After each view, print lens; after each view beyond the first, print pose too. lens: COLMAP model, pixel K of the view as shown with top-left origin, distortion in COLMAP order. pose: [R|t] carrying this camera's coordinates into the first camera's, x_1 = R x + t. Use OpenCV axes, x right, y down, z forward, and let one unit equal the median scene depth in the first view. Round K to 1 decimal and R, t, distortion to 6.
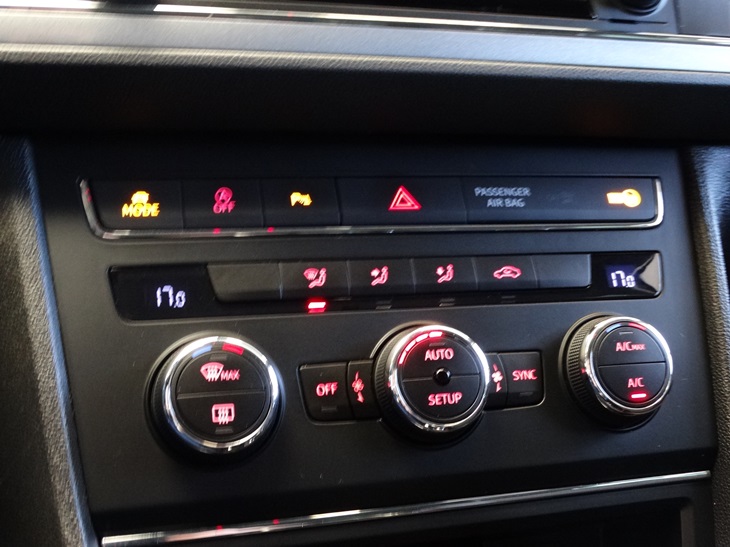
lens RADIAL K [[961.6, 0, 365.0], [0, 961.6, 273.5], [0, 0, 1]] dist [-0.028847, -0.013777]
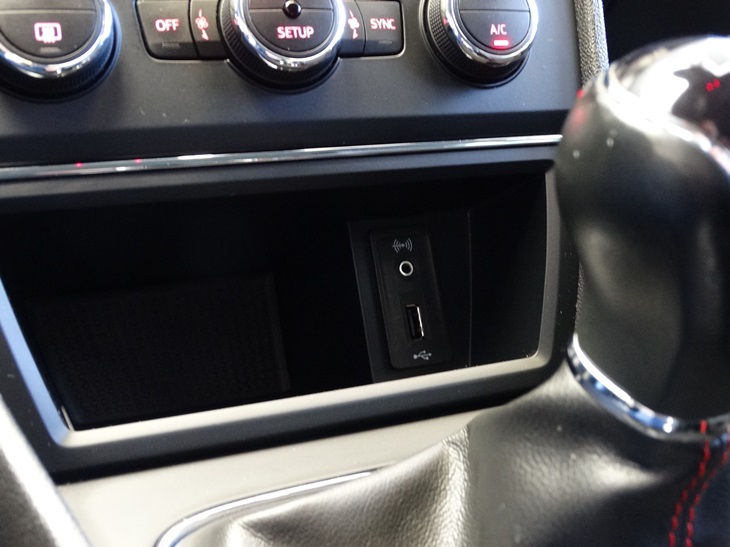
lens RADIAL K [[961.6, 0, 365.0], [0, 961.6, 273.5], [0, 0, 1]] dist [-0.028847, -0.013777]
pose [[0.994060, -0.035584, 0.102852, 0.045072], [0.021149, 0.990182, 0.138173, 0.231088], [-0.106759, -0.135177, 0.985053, 0.040684]]
